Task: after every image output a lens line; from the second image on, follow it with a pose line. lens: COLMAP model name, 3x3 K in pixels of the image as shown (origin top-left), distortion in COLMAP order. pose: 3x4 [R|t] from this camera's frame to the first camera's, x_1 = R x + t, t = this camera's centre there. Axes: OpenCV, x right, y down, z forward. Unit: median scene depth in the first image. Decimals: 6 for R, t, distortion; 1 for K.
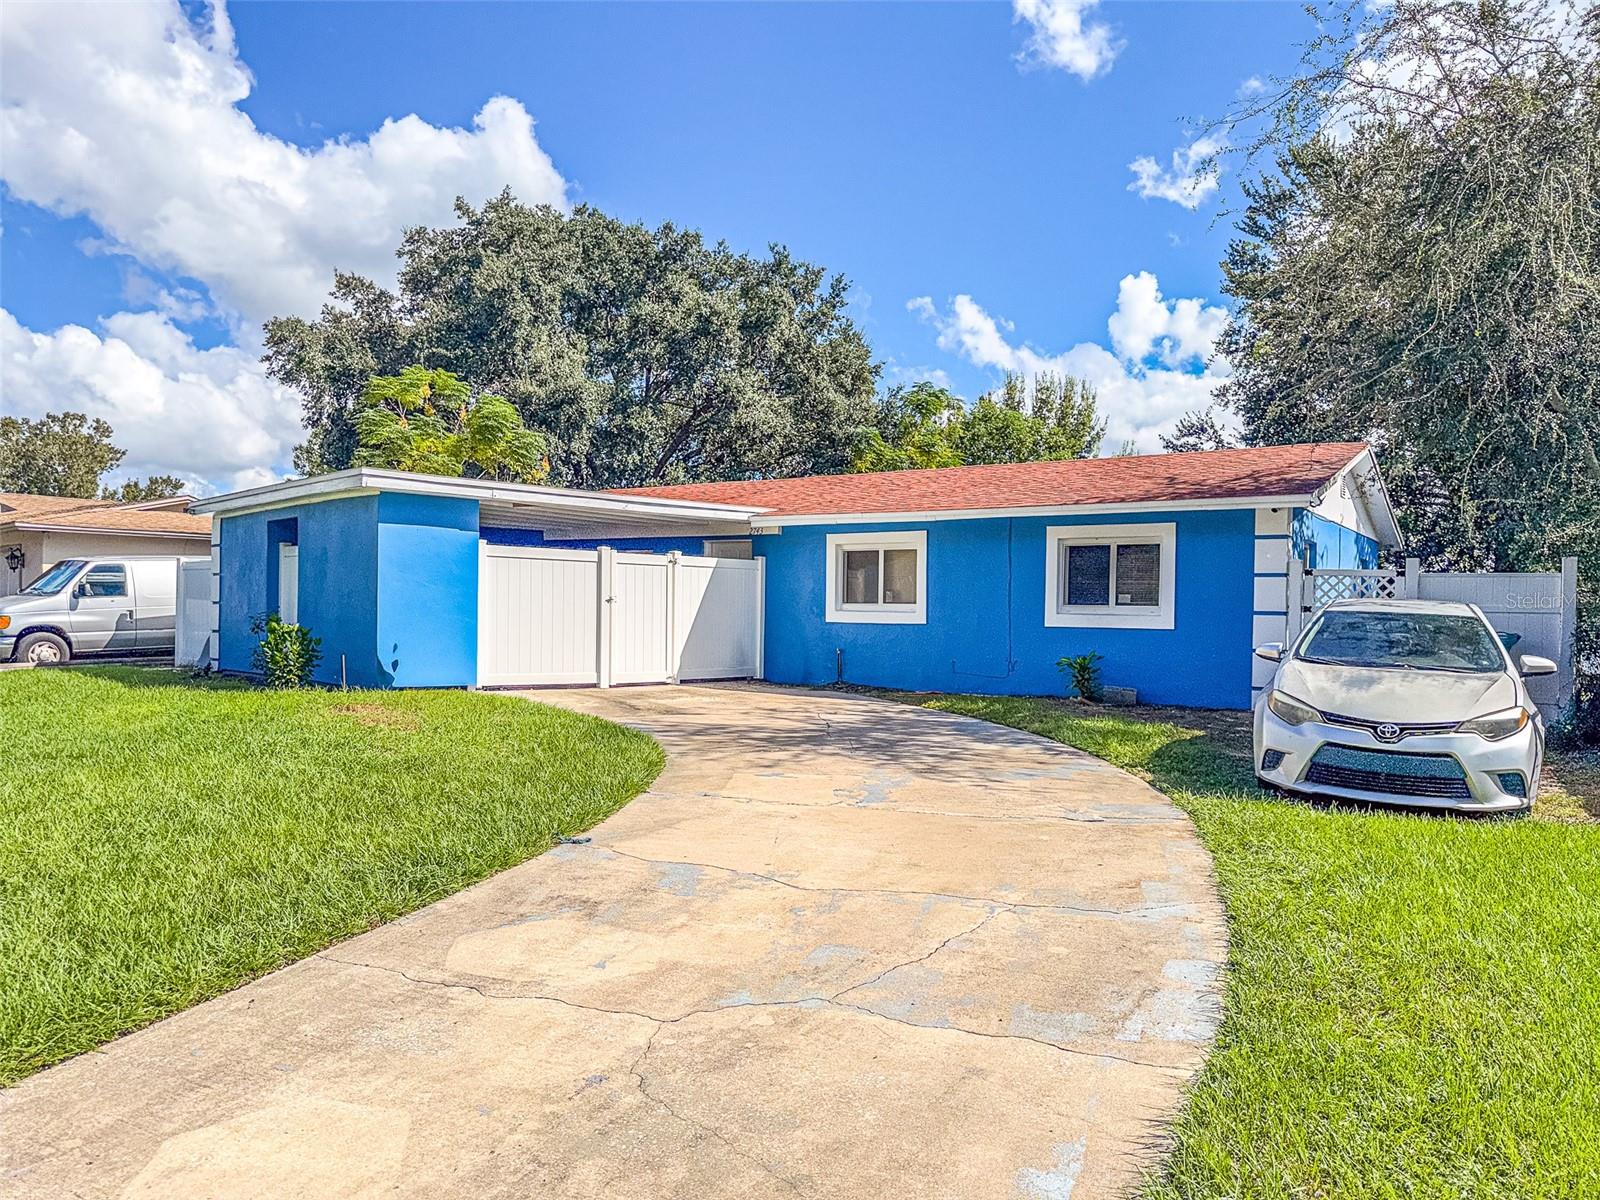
lens RADIAL K [[1134.4, 0, 794.1], [0, 1134.4, 616.0], [0, 0, 1]] dist [-0.004980, 0.001649]
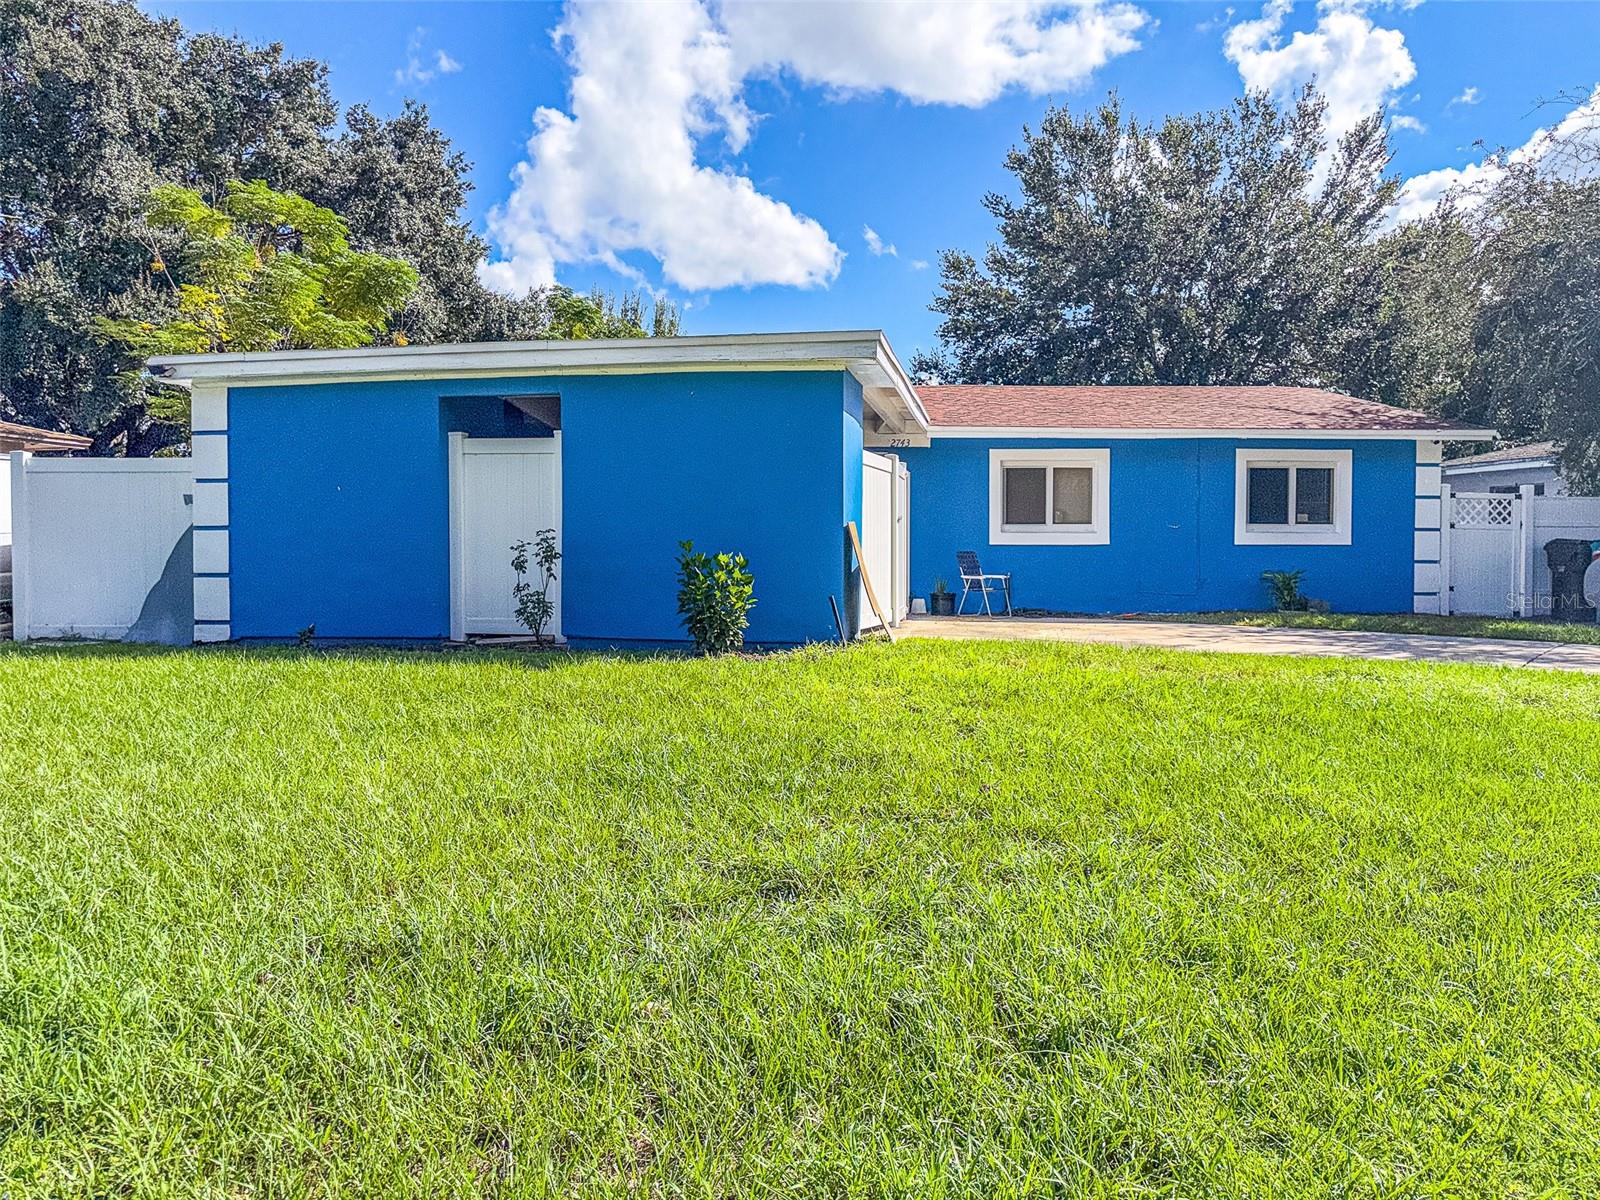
lens RADIAL K [[1134.4, 0, 794.7], [0, 1134.4, 592.5], [0, 0, 1]] dist [-0.004980, 0.001649]
pose [[0.811306, -0.038418, 0.583358, -0.681894], [0.014645, 0.998861, 0.045414, -0.000058], [-0.584439, -0.028301, 0.810944, 0.361186]]
